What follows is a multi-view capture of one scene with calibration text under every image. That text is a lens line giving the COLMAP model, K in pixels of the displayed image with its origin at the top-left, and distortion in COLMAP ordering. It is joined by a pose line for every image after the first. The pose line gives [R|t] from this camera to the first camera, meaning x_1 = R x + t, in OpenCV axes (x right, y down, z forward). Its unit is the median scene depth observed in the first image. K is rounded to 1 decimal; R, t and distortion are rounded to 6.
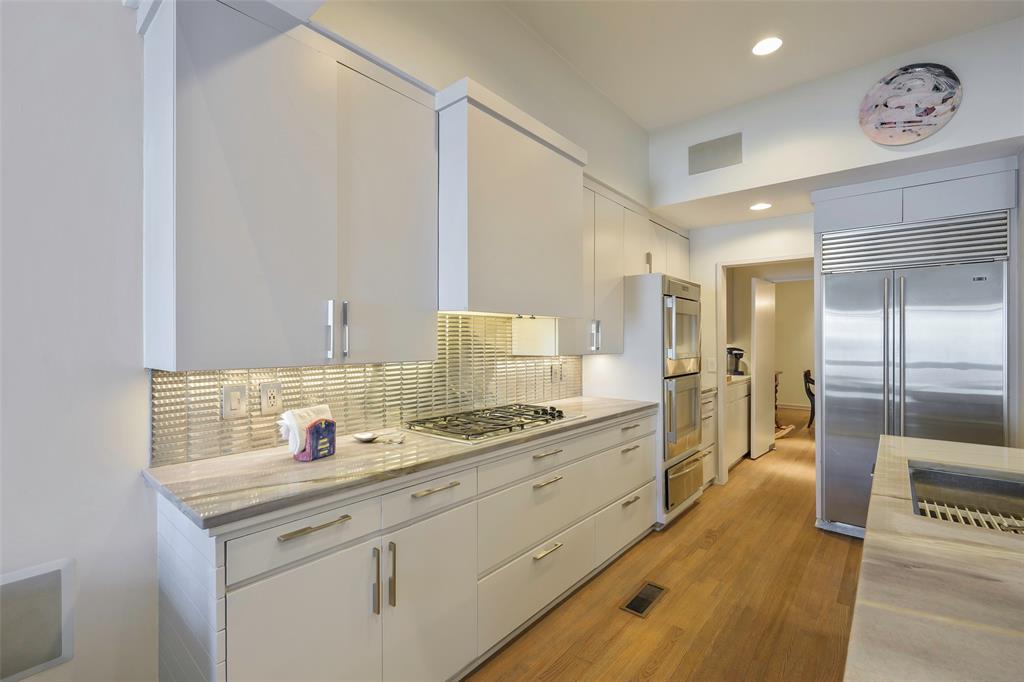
lens RADIAL K [[450.8, 0, 502.9], [0, 450.8, 340.0], [0, 0, 1]] dist [0.001252, 0.000057]
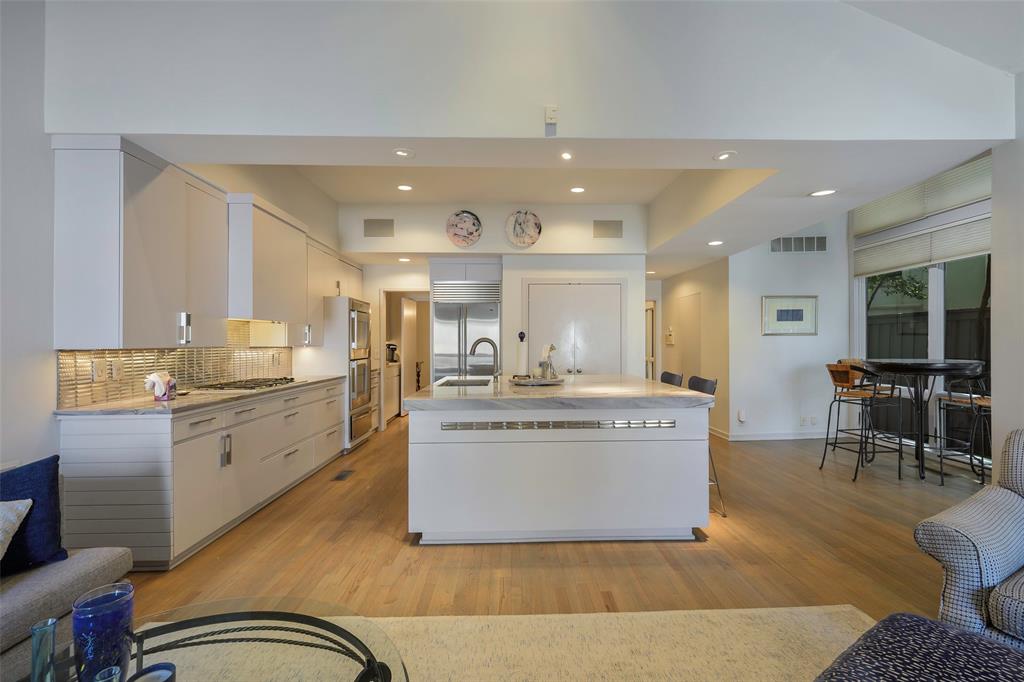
lens RADIAL K [[464.3, 0, 526.7], [0, 464.3, 338.2], [0, 0, 1]] dist [-0.000099, -0.000310]
pose [[0.731128, 0.004807, 0.682223, -0.331730], [-0.000278, 0.999977, -0.006748, 0.015248], [-0.682240, 0.004743, 0.731113, -0.692007]]
